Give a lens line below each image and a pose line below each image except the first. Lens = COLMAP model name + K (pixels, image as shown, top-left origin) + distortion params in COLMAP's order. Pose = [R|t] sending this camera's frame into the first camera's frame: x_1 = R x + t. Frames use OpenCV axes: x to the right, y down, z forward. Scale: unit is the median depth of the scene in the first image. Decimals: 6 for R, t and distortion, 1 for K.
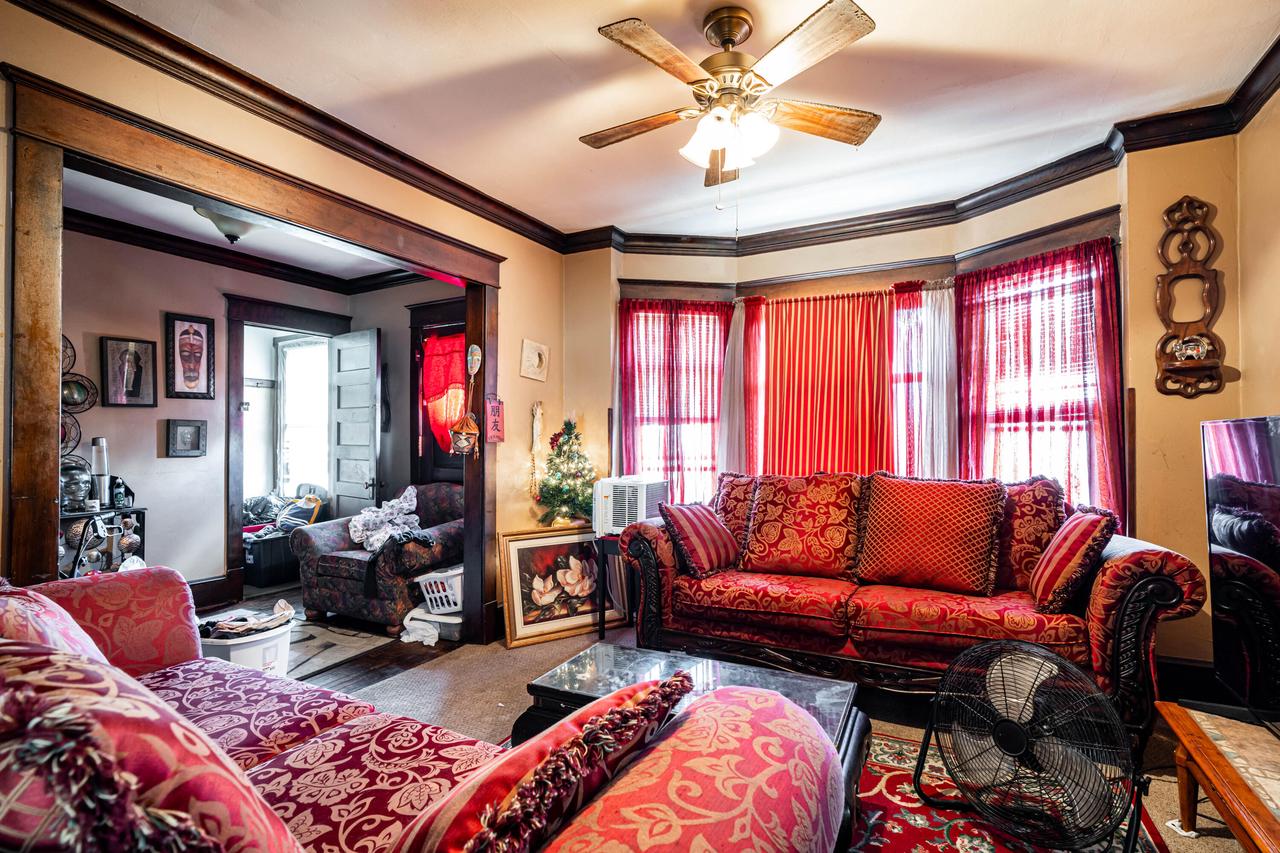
lens RADIAL K [[579.6, 0, 645.4], [0, 579.6, 438.9], [0, 0, 1]] dist [-0.001398, 0.001379]
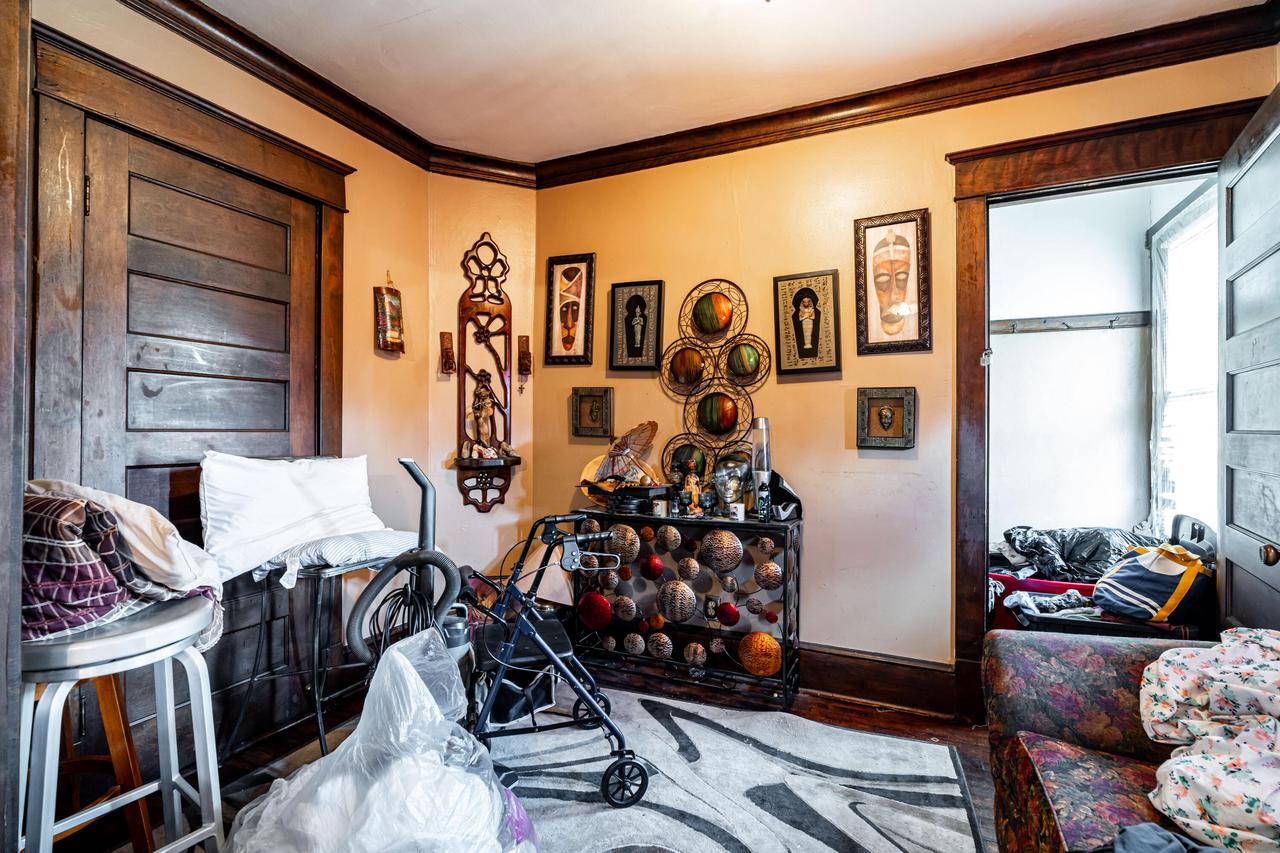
lens RADIAL K [[579.6, 0, 643.4], [0, 579.6, 430.2], [0, 0, 1]] dist [-0.001398, 0.001379]
pose [[0.074581, -0.001265, -0.997214, -0.201452], [-0.001222, 0.999998, -0.001359, 0.012638], [0.997214, 0.001320, 0.074580, 0.690522]]
